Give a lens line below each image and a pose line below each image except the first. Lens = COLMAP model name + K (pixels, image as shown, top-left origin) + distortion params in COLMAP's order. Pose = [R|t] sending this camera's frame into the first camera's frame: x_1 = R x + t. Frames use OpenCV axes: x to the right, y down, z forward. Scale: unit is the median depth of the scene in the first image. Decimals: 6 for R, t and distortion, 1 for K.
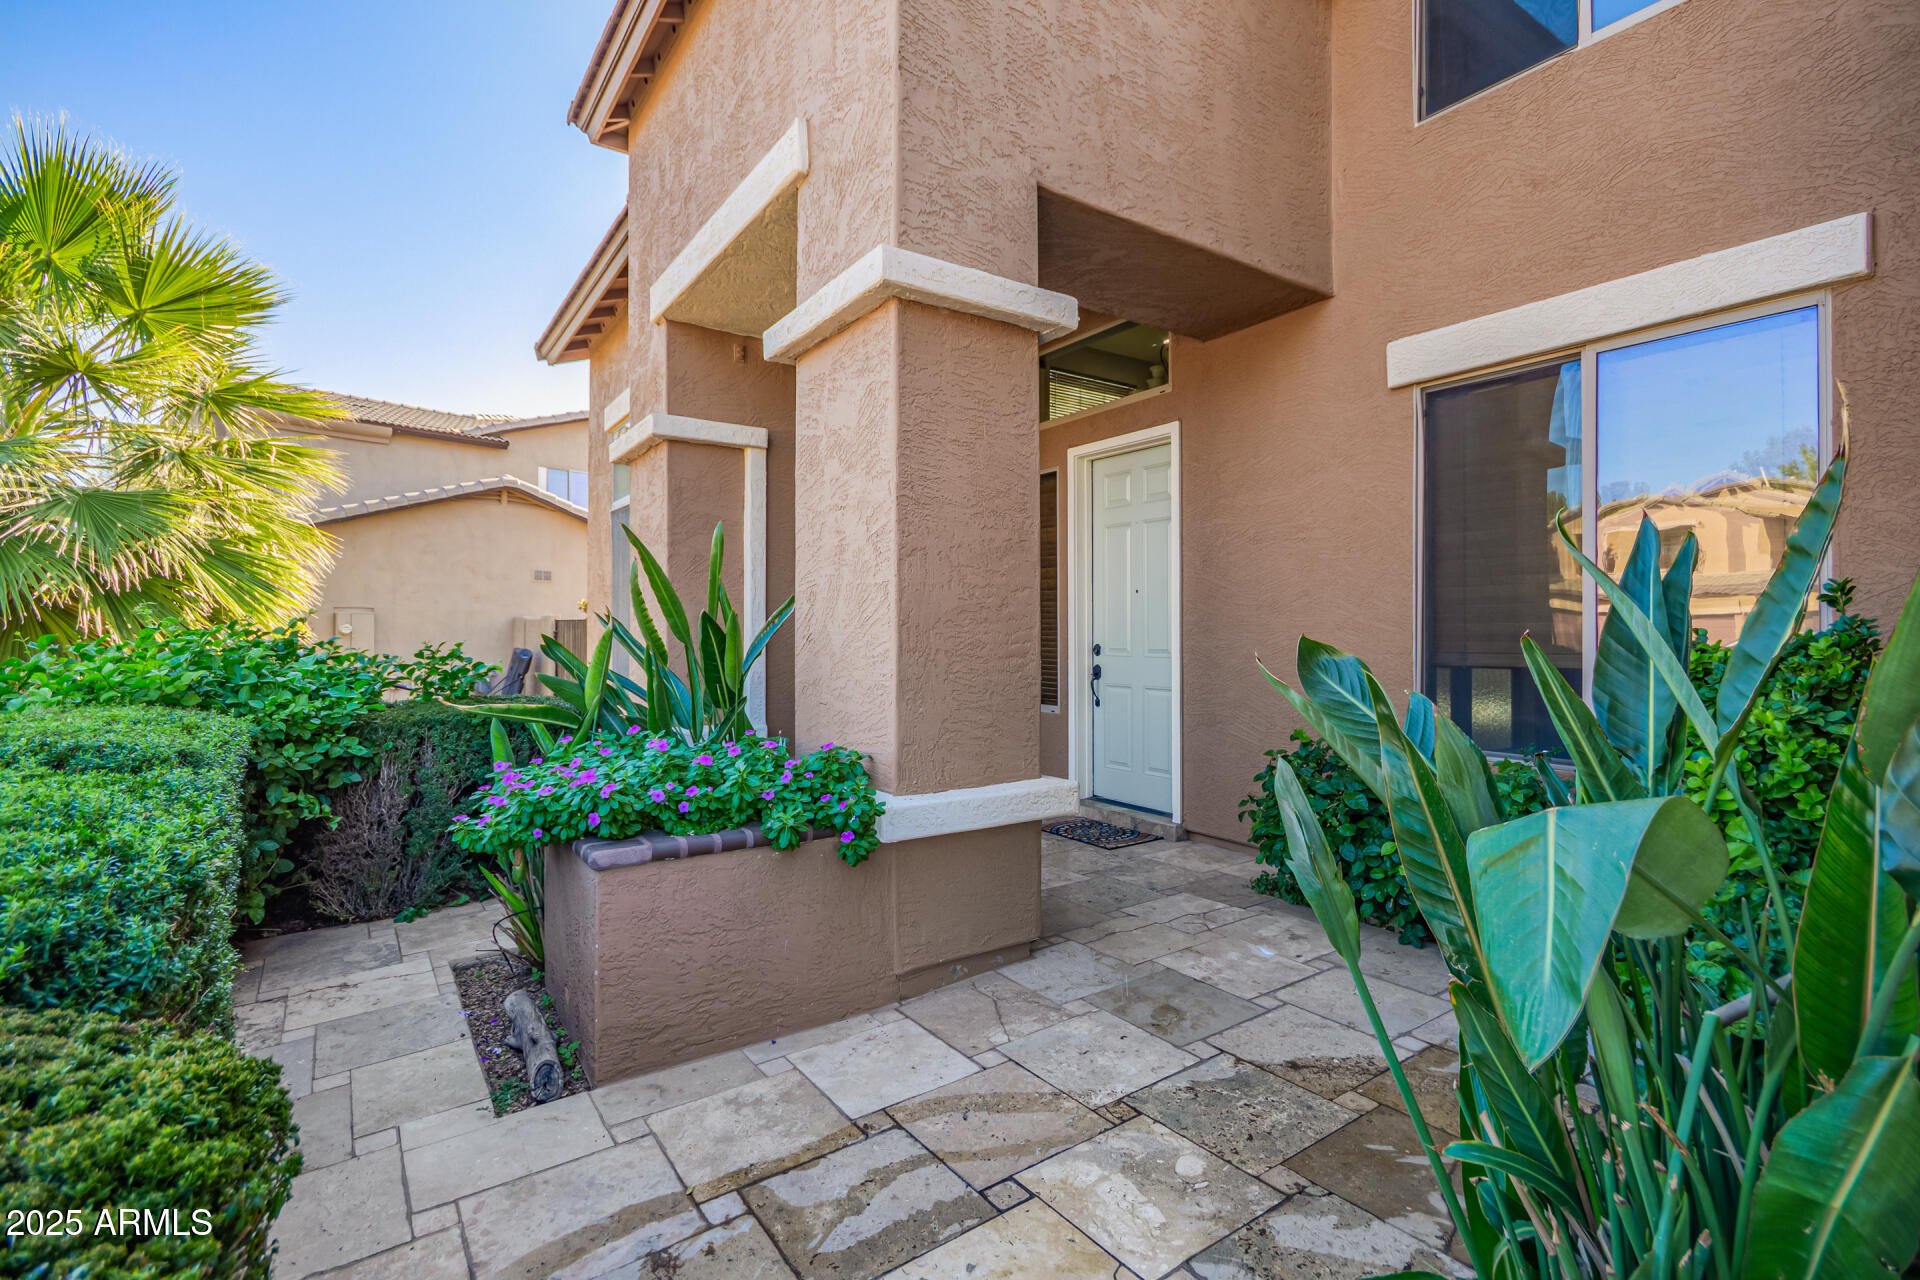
lens RADIAL K [[885.5, 0, 1008.2], [0, 885.5, 625.2], [0, 0, 1]] dist [-0.005139, -0.000810]
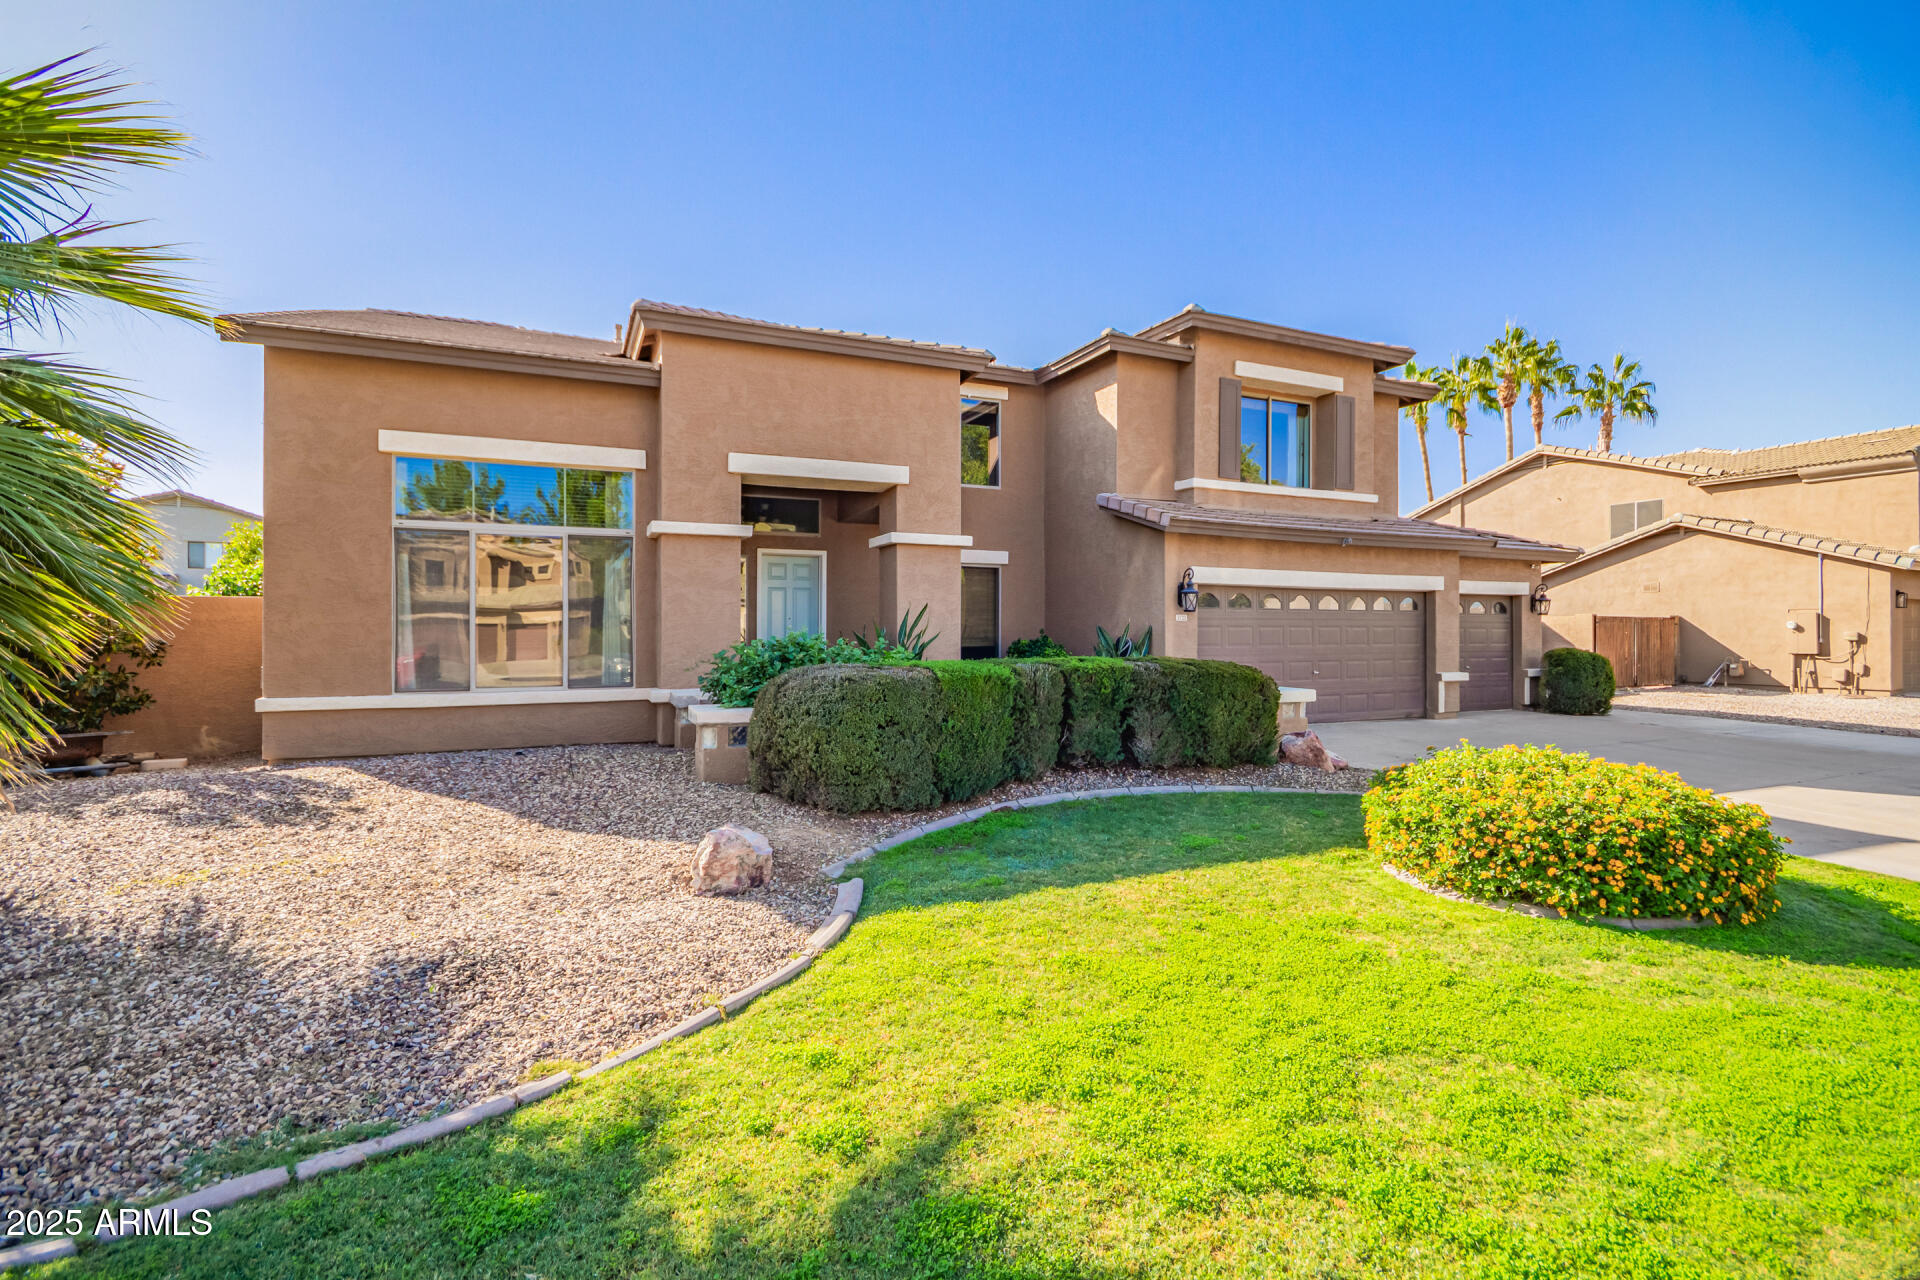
lens RADIAL K [[885.5, 0, 955.0], [0, 885.5, 639.5], [0, 0, 1]] dist [-0.005139, -0.000810]
pose [[0.229569, -0.001540, 0.973291, -2.650859], [-0.002275, 0.999995, 0.002118, 0.005720], [-0.973290, -0.002700, 0.229564, 0.133952]]
